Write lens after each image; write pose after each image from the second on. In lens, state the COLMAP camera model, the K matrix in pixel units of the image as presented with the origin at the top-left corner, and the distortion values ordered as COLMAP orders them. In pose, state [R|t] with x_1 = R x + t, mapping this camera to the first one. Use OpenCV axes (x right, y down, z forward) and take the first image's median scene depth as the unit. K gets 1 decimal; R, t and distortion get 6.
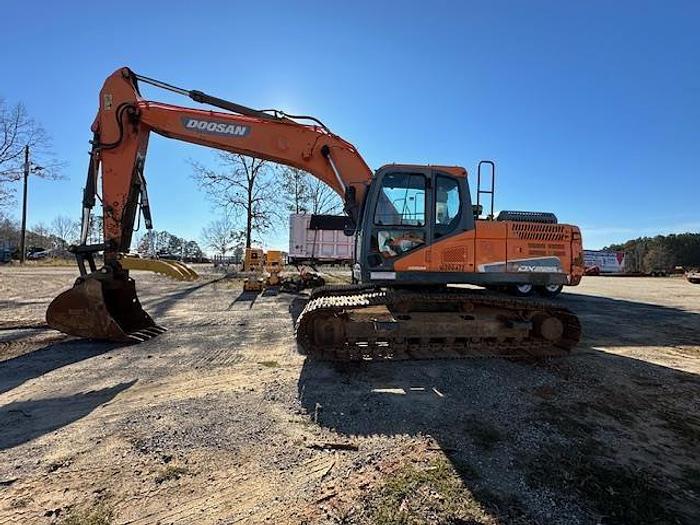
lens RADIAL K [[282.4, 0, 351.9], [0, 282.4, 263.4], [0, 0, 1]] dist [-0.003014, 0.000190]
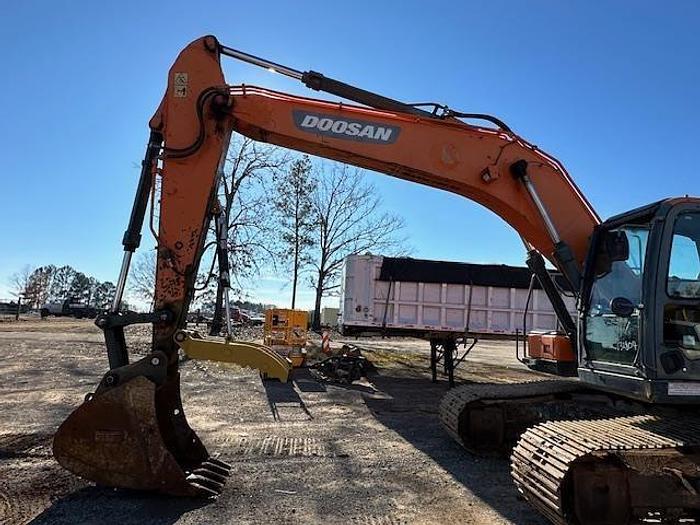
lens RADIAL K [[439.1, 0, 347.9], [0, 439.1, 259.2], [0, 0, 1]] dist [0.010746, -0.010572]
pose [[0.999647, 0.026584, -0.000350, -0.459693], [-0.026361, 0.989382, -0.142929, -0.056582], [-0.003453, 0.142888, 0.989733, 0.080231]]
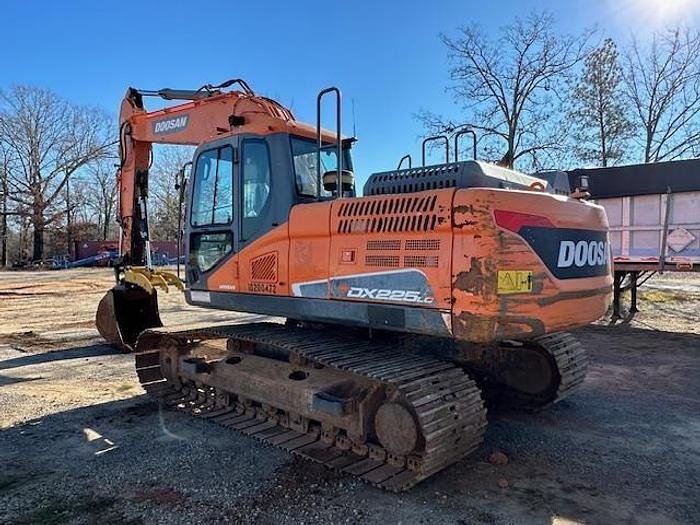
lens RADIAL K [[497.3, 0, 346.8], [0, 497.3, 268.8], [0, 0, 1]] dist [0.017019, 0.000386]
pose [[0.663699, -0.004367, -0.747987, 1.063009], [0.016731, 0.999819, 0.009008, -0.027103], [0.747812, -0.018494, 0.663652, 0.350152]]
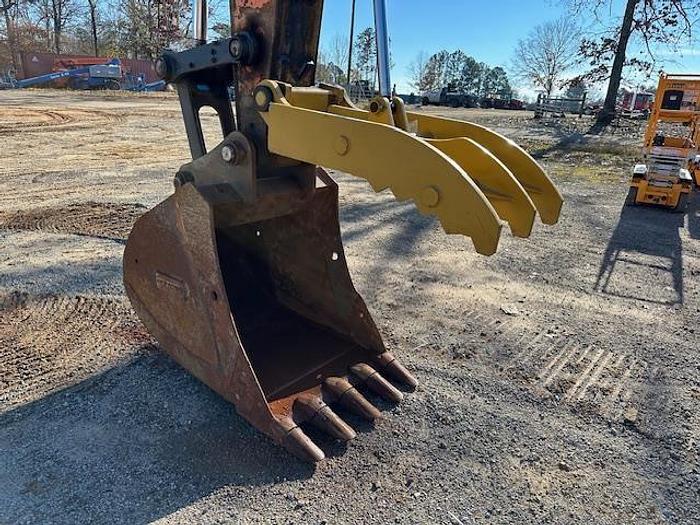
lens RADIAL K [[485.7, 0, 351.9], [0, 485.7, 265.2], [0, 0, 1]] dist [0.018167, -0.008116]
pose [[0.708799, 0.247129, -0.660706, -0.443093], [-0.036304, 0.948164, 0.315702, -0.020900], [0.704476, -0.199783, 0.681029, 0.703405]]
